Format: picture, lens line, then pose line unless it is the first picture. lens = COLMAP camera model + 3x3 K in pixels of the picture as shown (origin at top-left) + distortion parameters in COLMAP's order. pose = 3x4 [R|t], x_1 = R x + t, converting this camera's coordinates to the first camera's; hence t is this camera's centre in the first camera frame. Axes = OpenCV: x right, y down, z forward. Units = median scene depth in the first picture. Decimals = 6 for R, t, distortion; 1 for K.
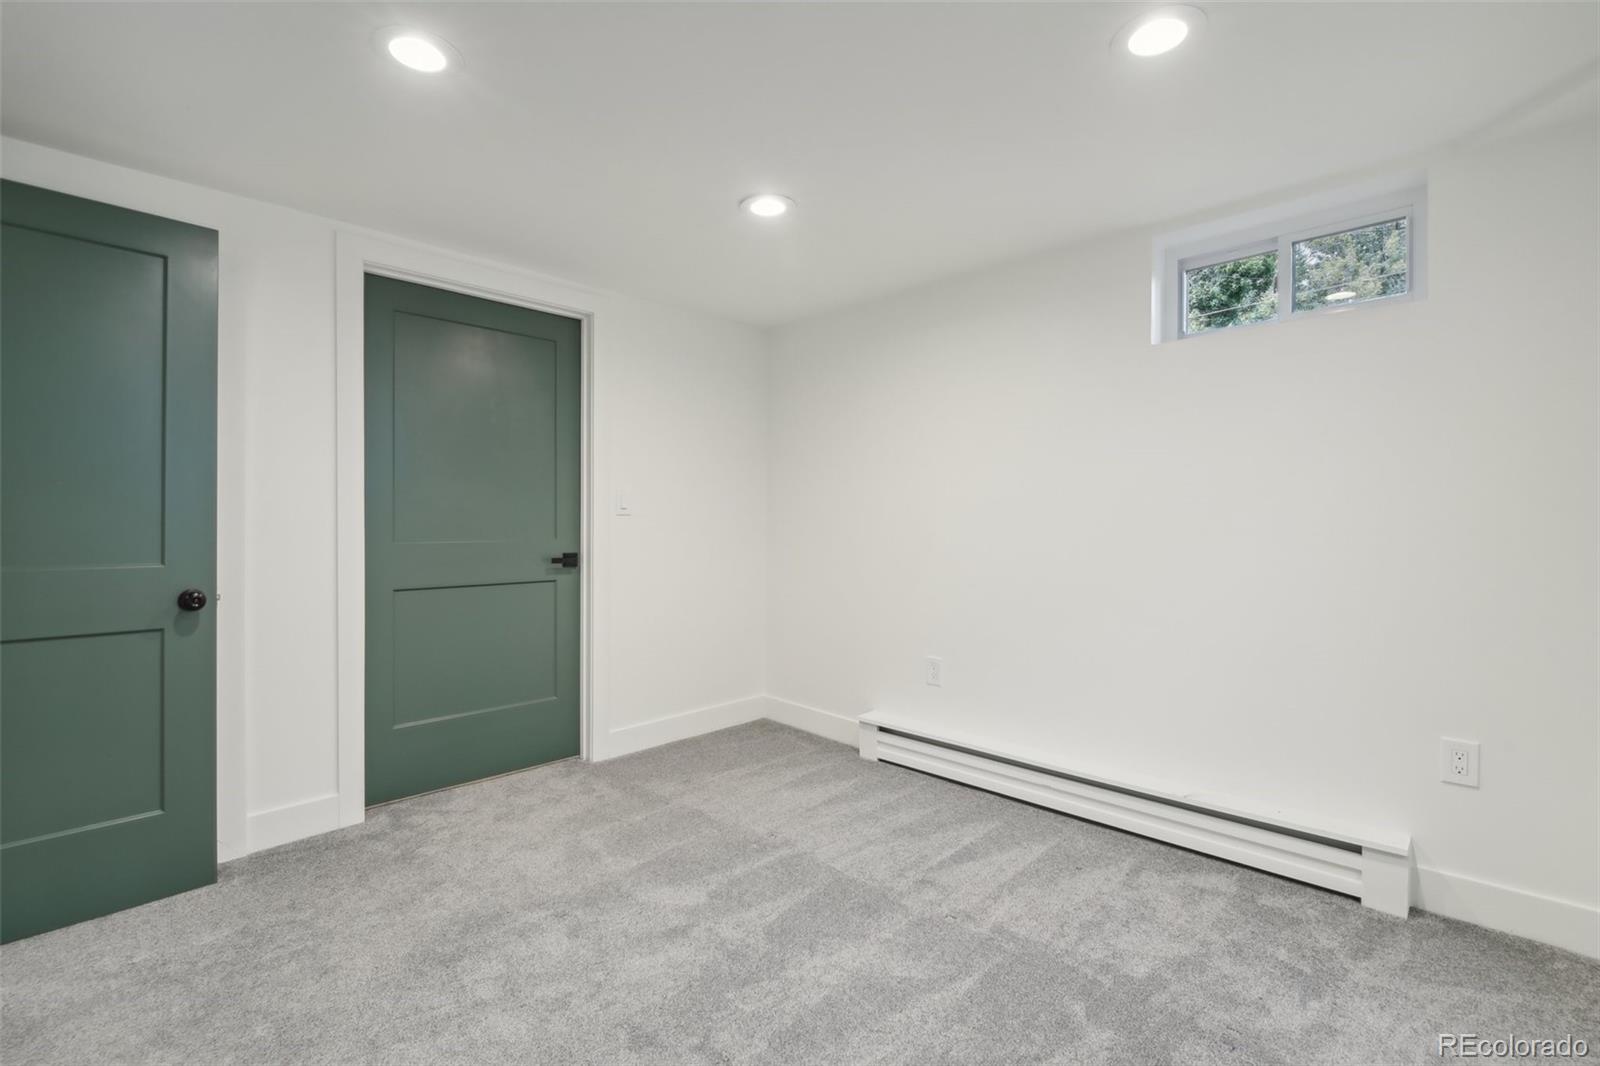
lens RADIAL K [[697.3, 0, 789.8], [0, 697.3, 525.8], [0, 0, 1]] dist [0.002012, -0.000610]
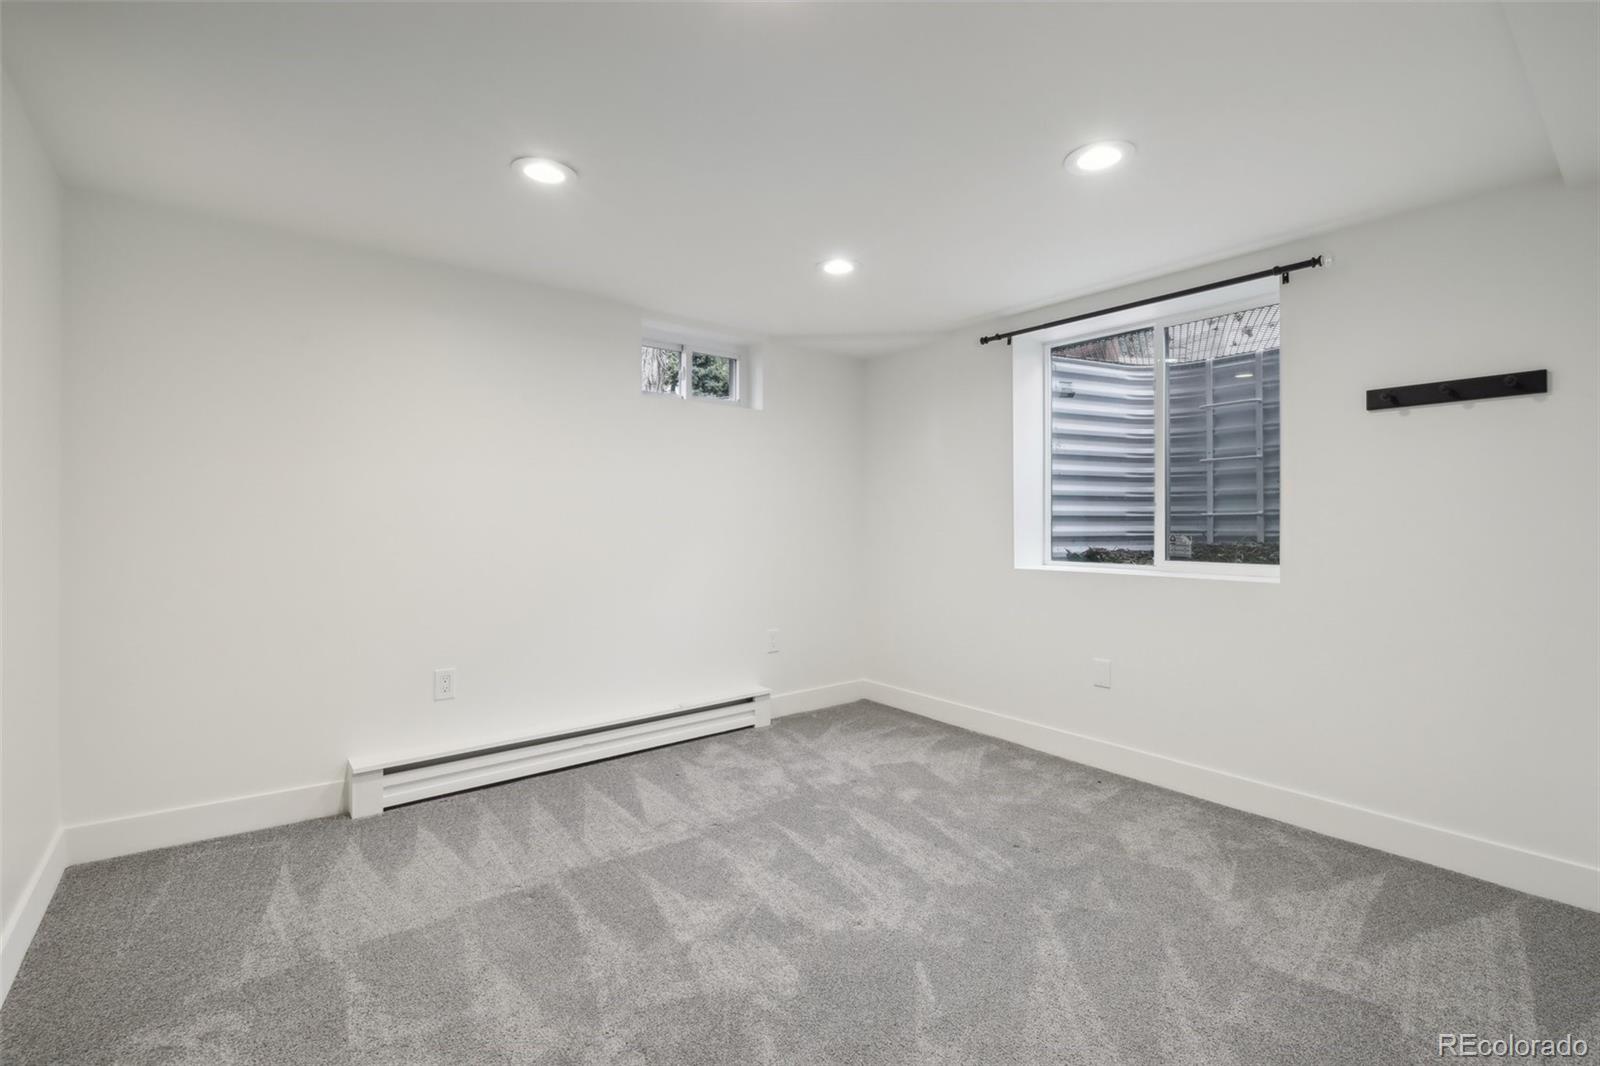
lens RADIAL K [[697.3, 0, 789.8], [0, 697.3, 525.8], [0, 0, 1]] dist [0.002012, -0.000610]
pose [[0.120463, -0.001558, 0.992717, -0.884044], [0.003360, 0.999994, 0.001161, 0.000801], [-0.992712, 0.003195, 0.120468, 0.593154]]
